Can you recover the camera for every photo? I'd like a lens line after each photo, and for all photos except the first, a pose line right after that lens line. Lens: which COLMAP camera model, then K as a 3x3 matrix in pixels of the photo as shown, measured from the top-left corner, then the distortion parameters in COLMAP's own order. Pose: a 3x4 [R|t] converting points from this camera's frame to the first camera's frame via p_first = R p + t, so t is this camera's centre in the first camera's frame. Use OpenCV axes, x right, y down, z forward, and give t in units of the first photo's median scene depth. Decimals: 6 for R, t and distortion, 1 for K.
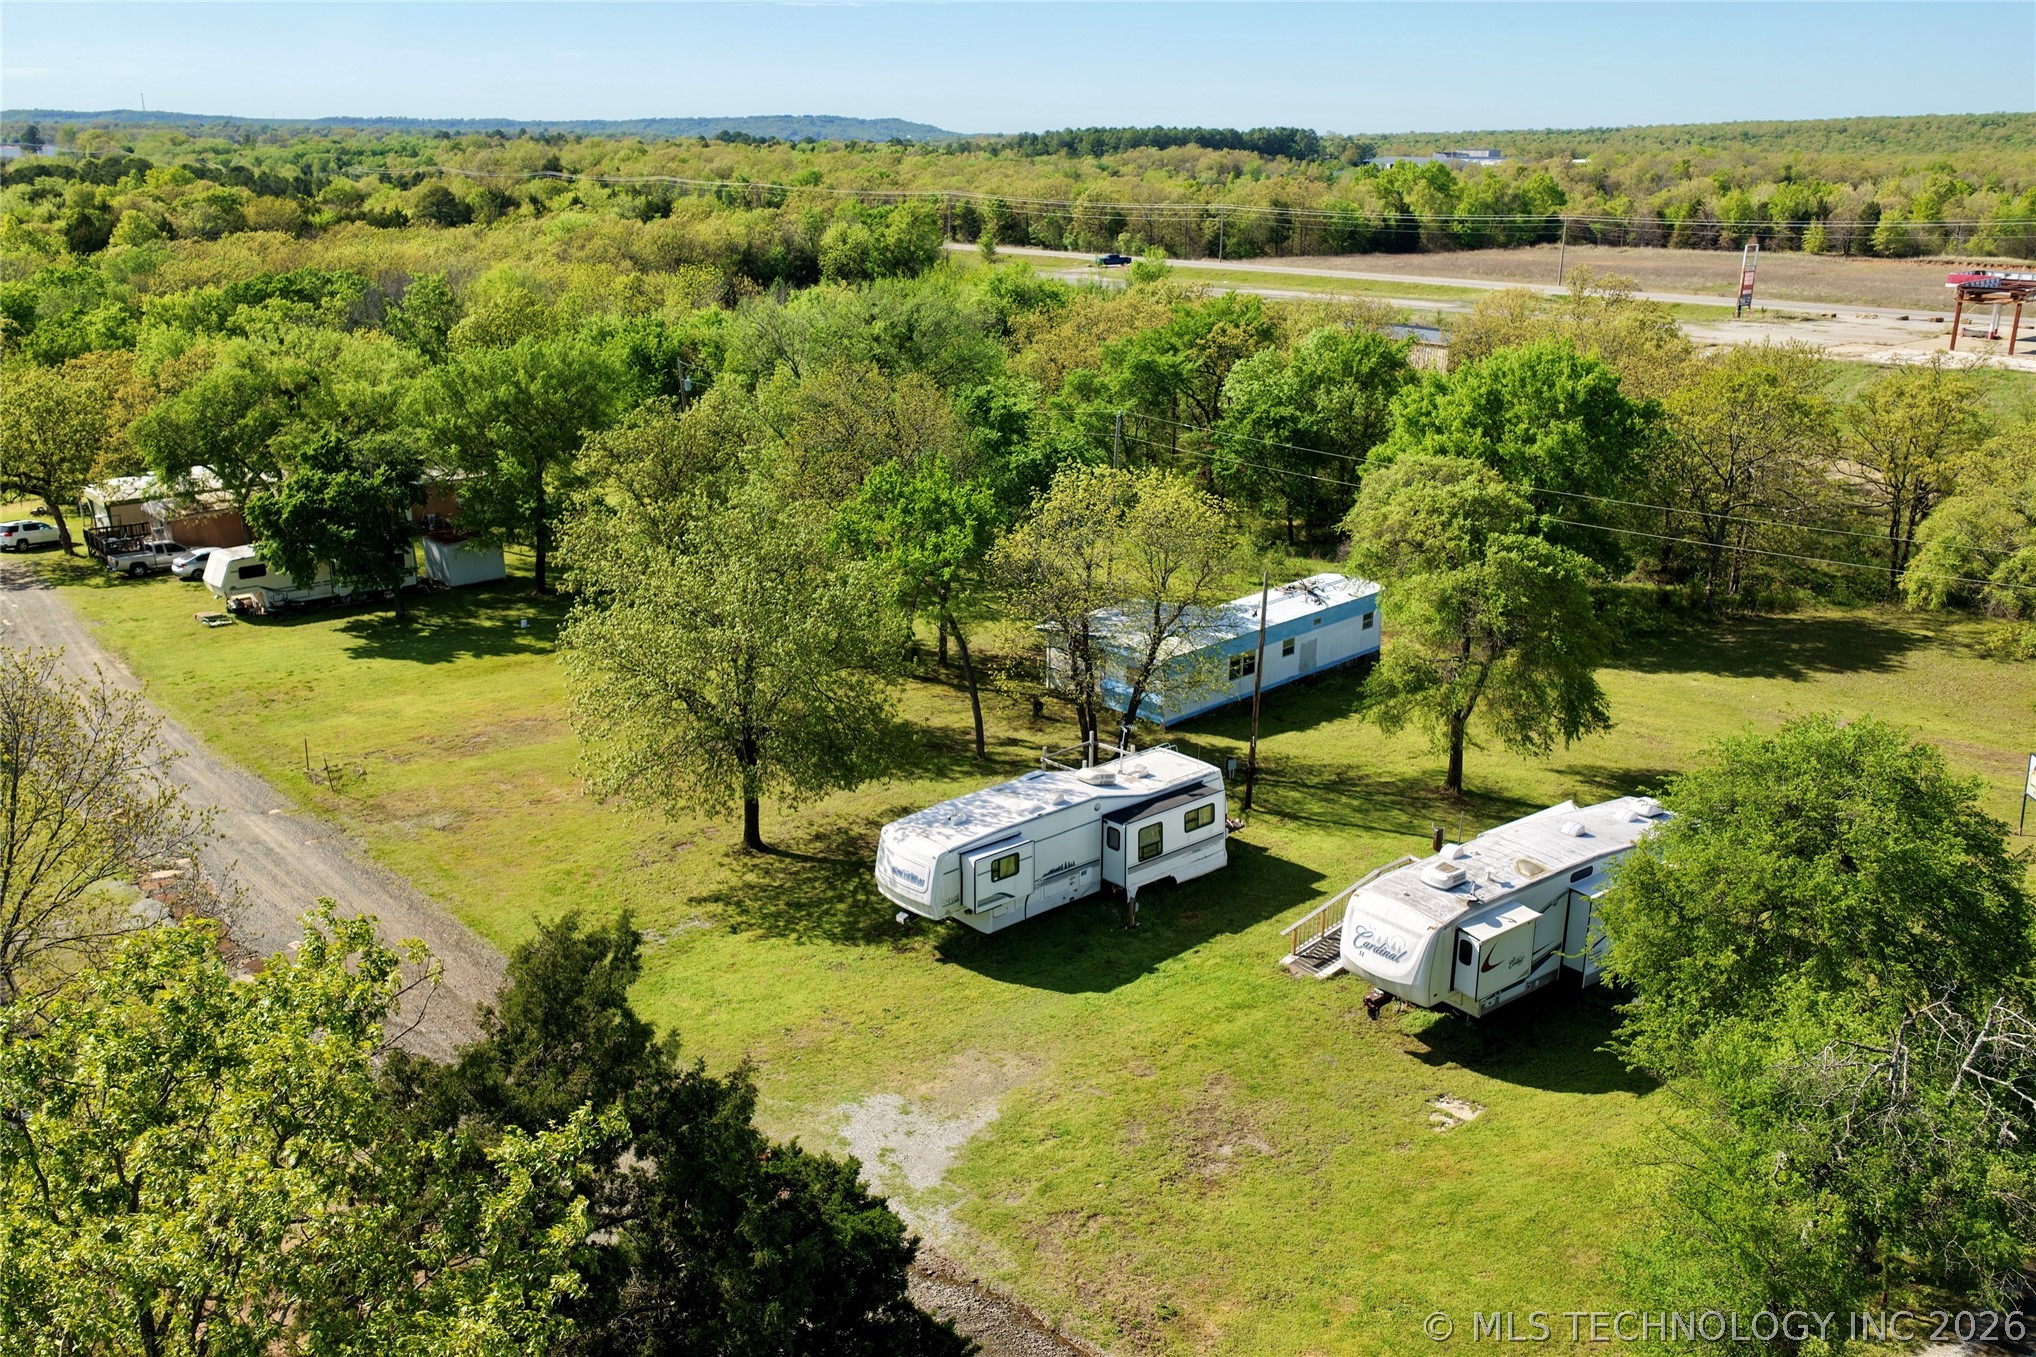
lens RADIAL K [[1691.0, 0, 1025.3], [0, 1691.0, 675.2], [0, 0, 1]] dist [-0.013491, 0.034729]
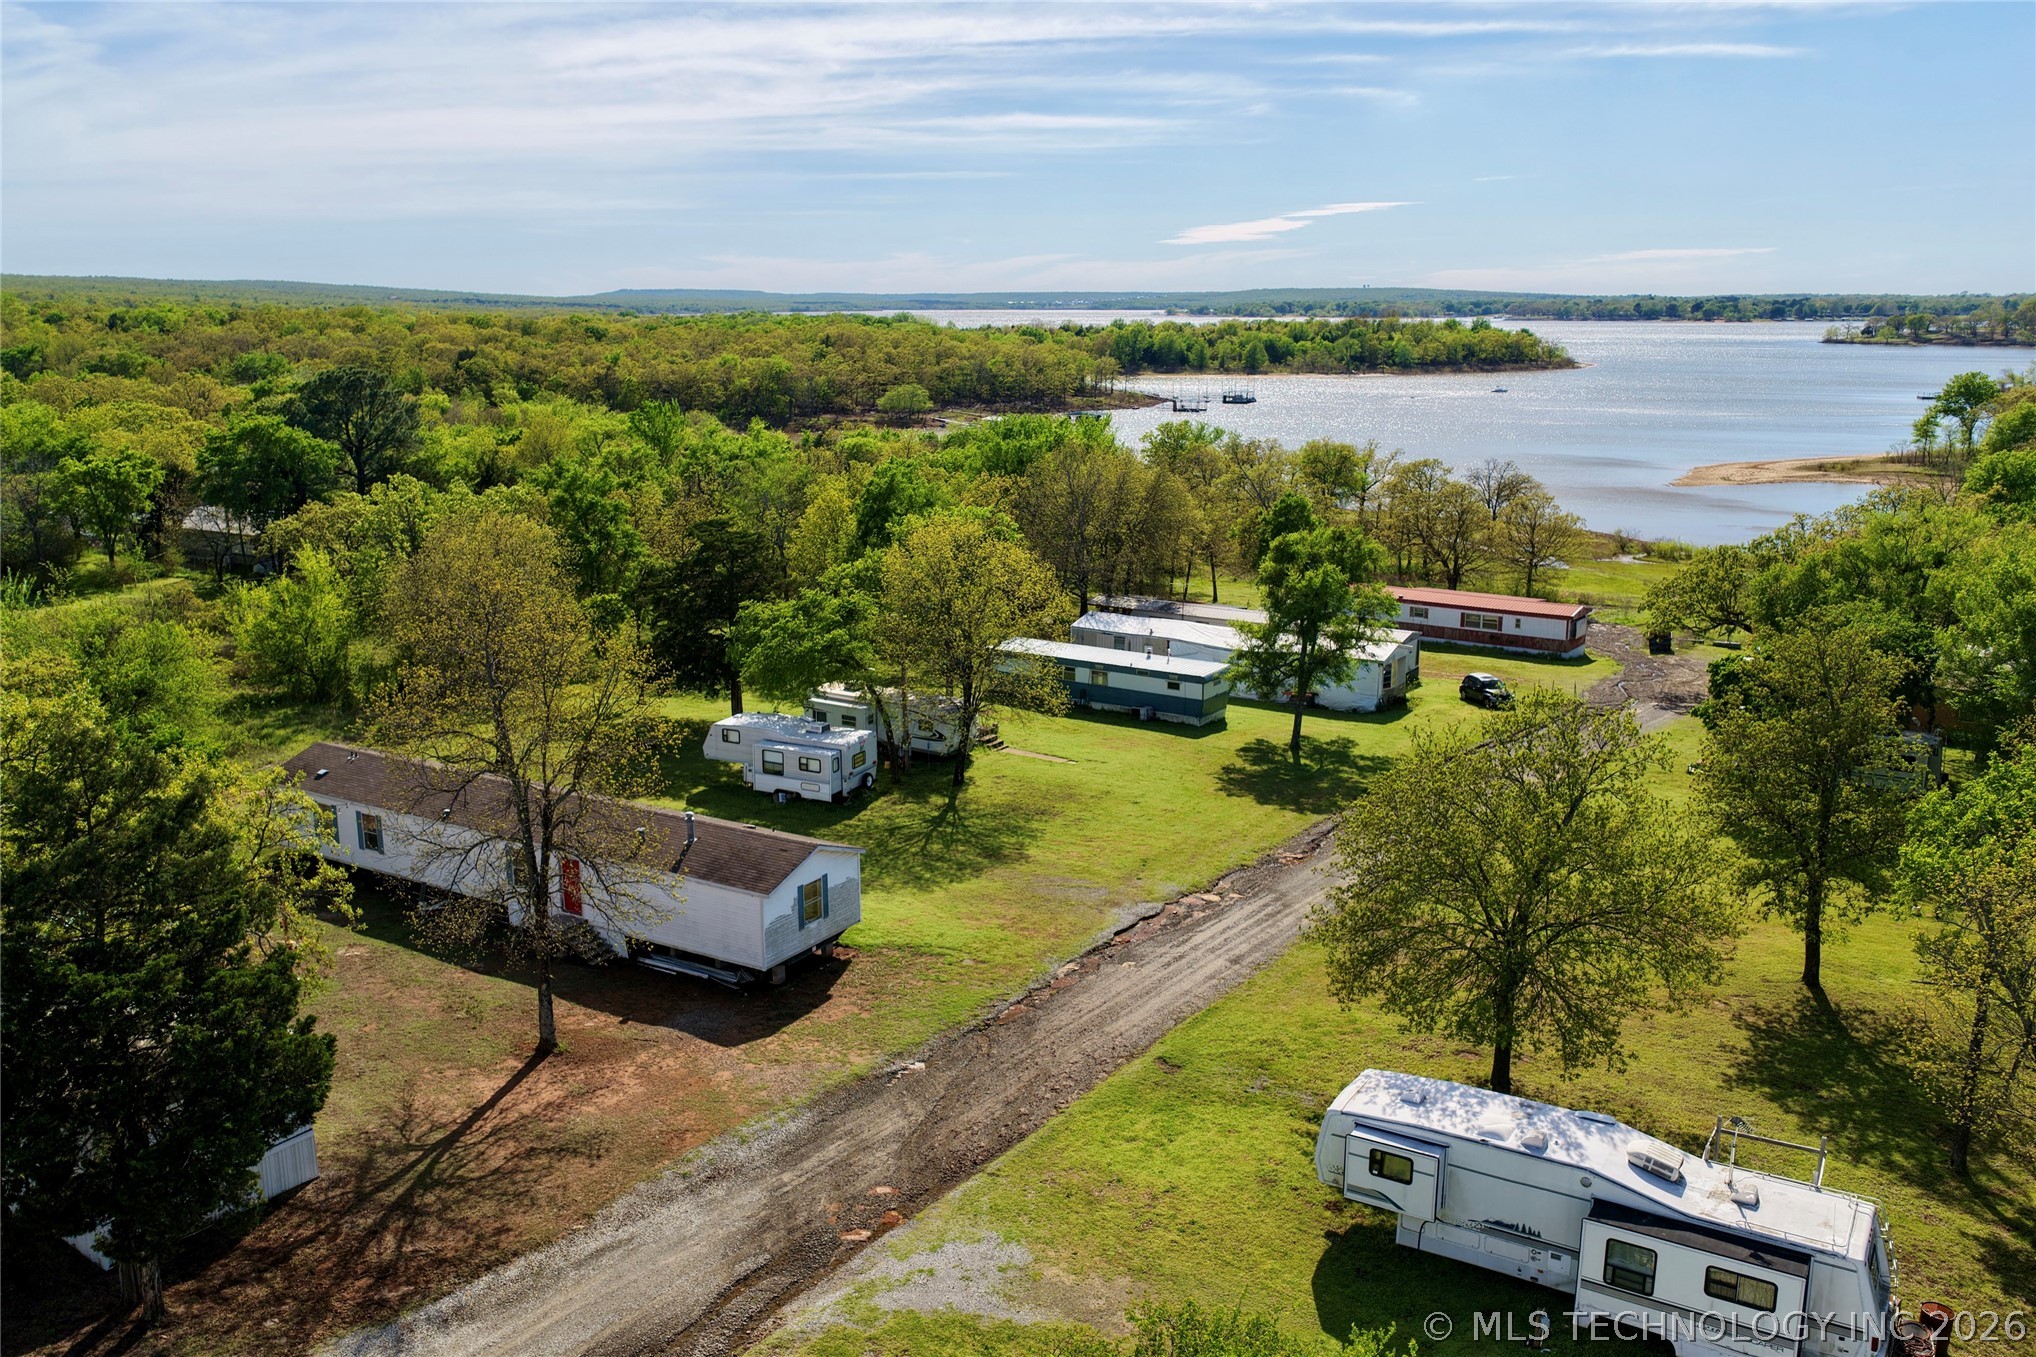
lens RADIAL K [[1691.0, 0, 1019.0], [0, 1691.0, 678.8], [0, 0, 1]] dist [-0.013491, 0.034729]
pose [[0.287982, 0.198376, -0.936864, 0.320345], [-0.286073, 0.951458, 0.113531, -0.074721], [0.913909, 0.235316, 0.330752, 0.245538]]
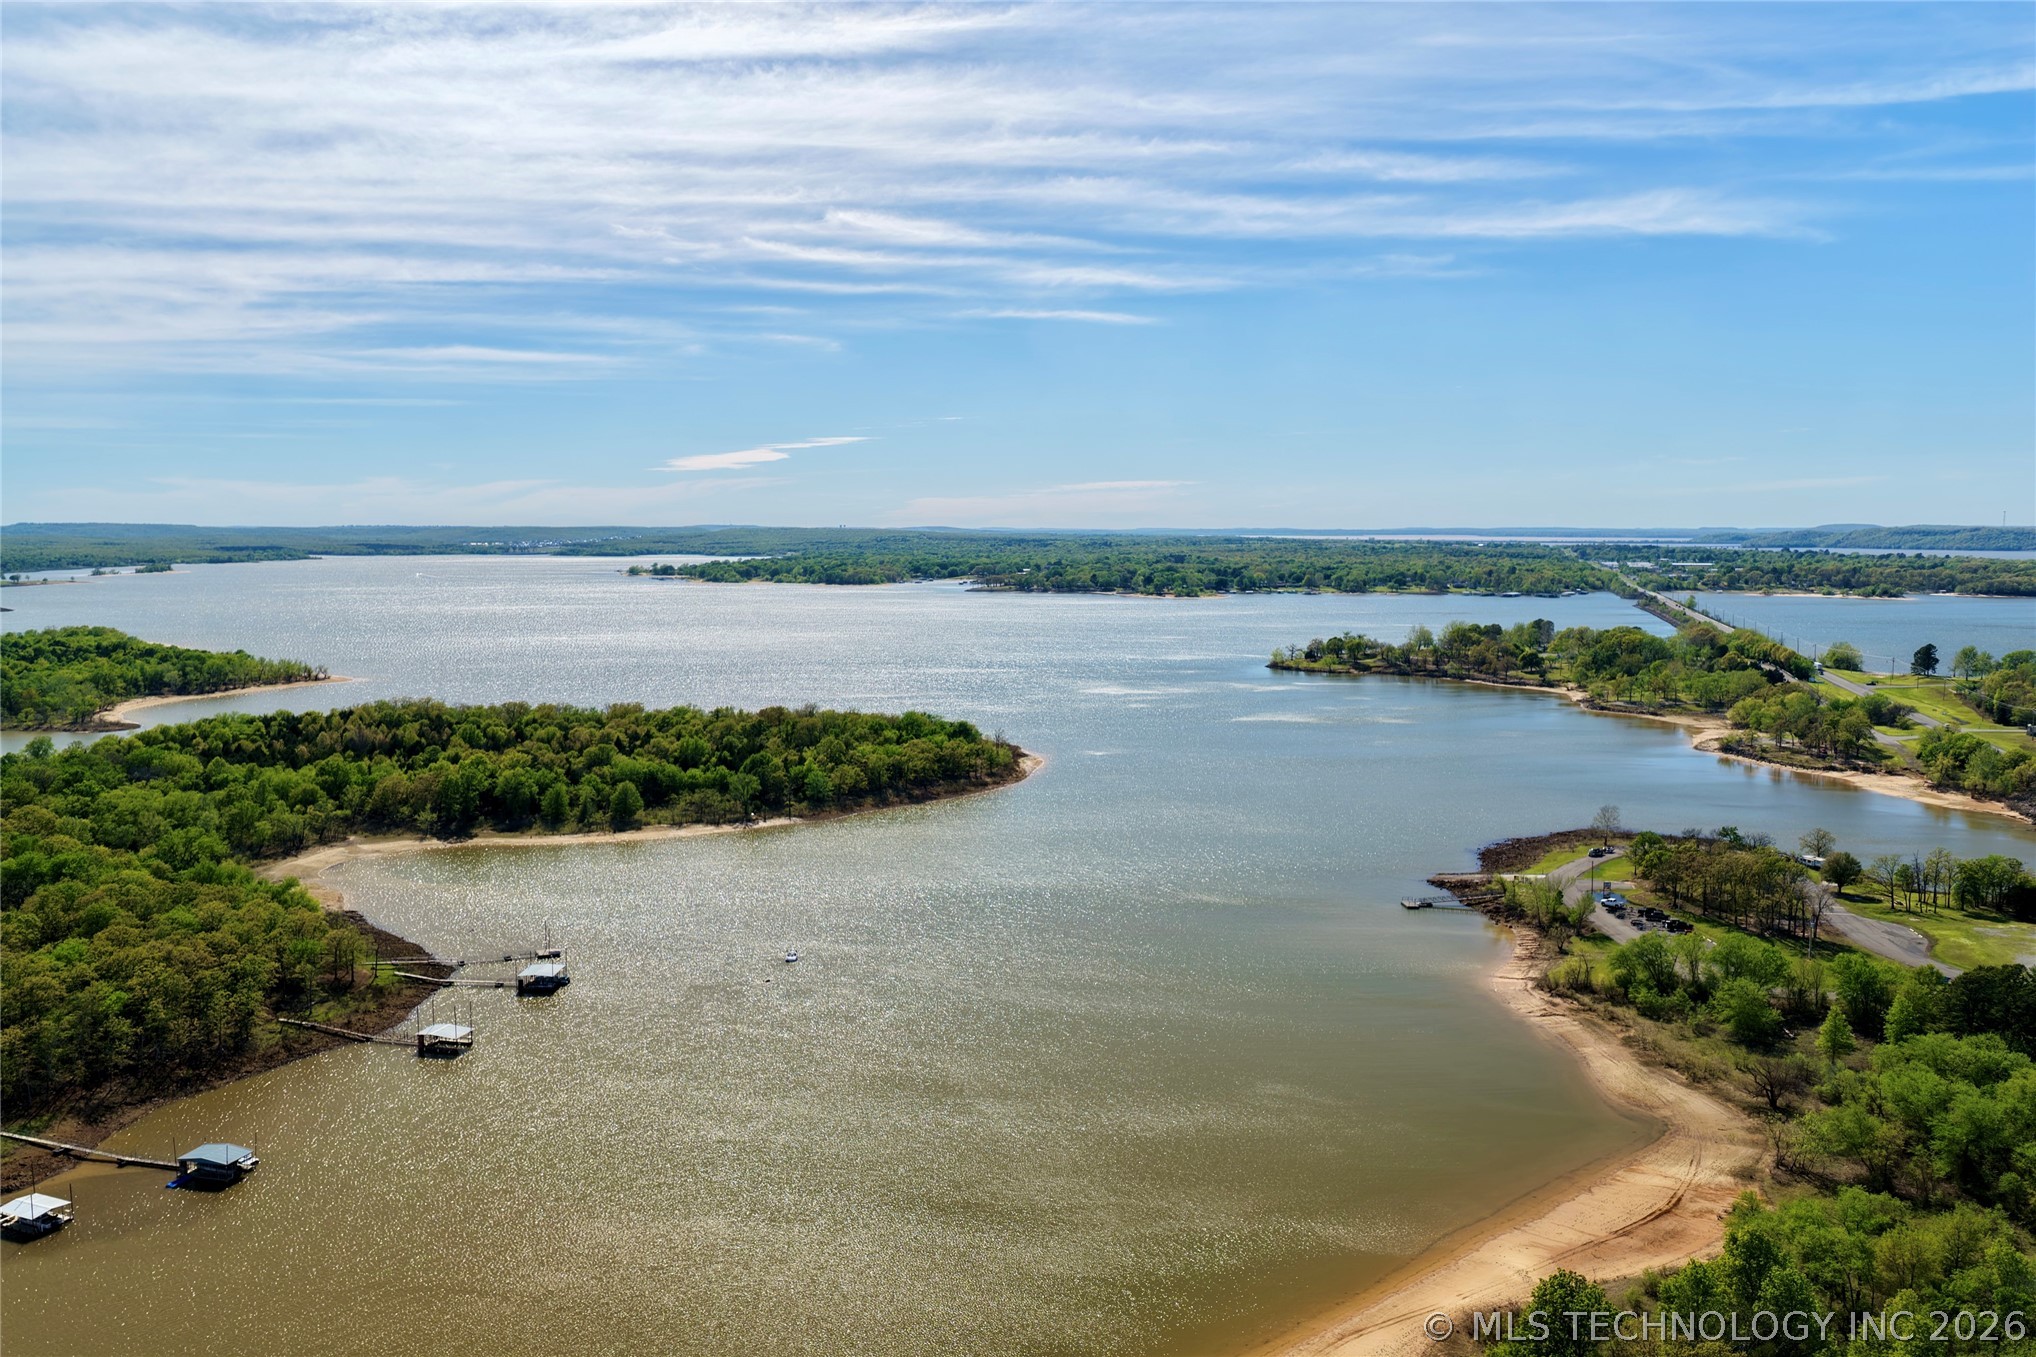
lens RADIAL K [[1691.0, 0, 1031.3], [0, 1691.0, 679.5], [0, 0, 1]] dist [-0.013491, 0.034729]
pose [[0.561810, 0.064957, -0.824712, -1.118643], [-0.244722, 0.965344, -0.090675, -1.160396], [0.790241, 0.252767, 0.558236, 1.098901]]
